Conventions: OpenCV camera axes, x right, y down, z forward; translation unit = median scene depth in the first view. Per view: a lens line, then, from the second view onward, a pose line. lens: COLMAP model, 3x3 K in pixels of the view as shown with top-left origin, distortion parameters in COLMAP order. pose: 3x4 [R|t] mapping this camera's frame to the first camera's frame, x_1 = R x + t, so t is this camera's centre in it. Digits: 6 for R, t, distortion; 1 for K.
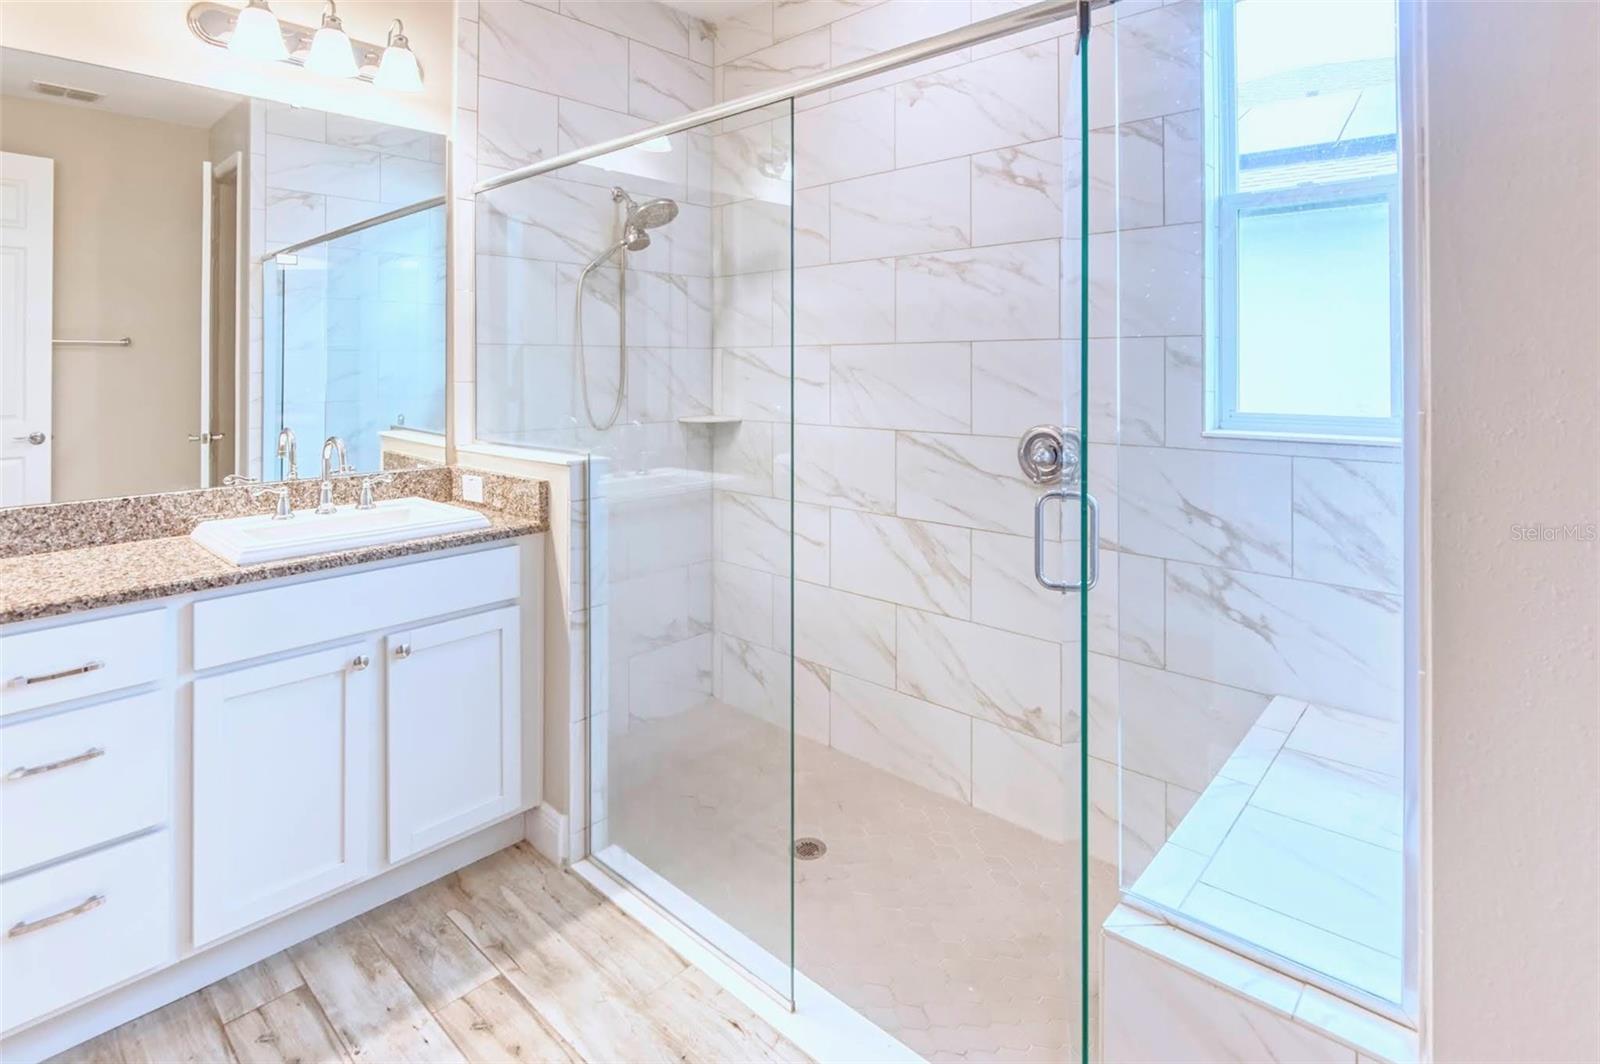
lens RADIAL K [[804.2, 0, 803.0], [0, 804.2, 480.7], [0, 0, 1]] dist [0.000150, 0.000935]
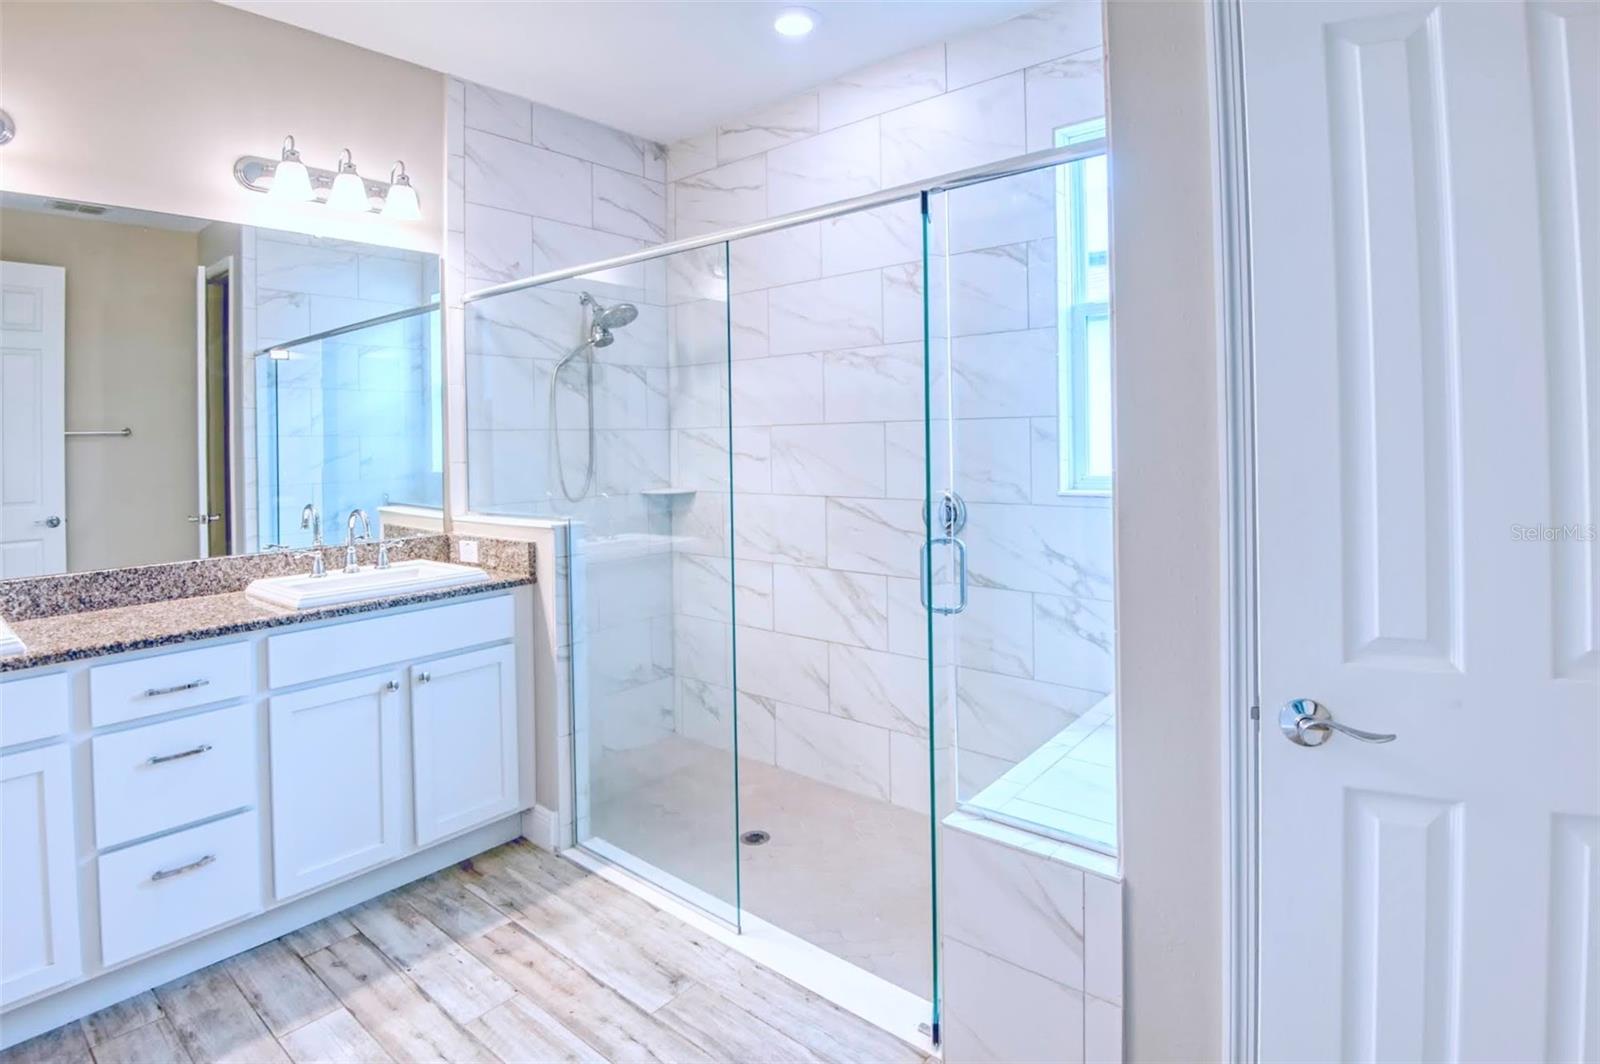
lens RADIAL K [[801.1, 0, 800.0], [0, 801.1, 532.0], [0, 0, 1]] dist [-0.020321, -0.000758]
pose [[0.998696, -0.021156, 0.046469, 0.027797], [0.022469, 0.999358, -0.027922, 0.027913], [-0.045849, 0.028930, 0.998529, -0.229157]]
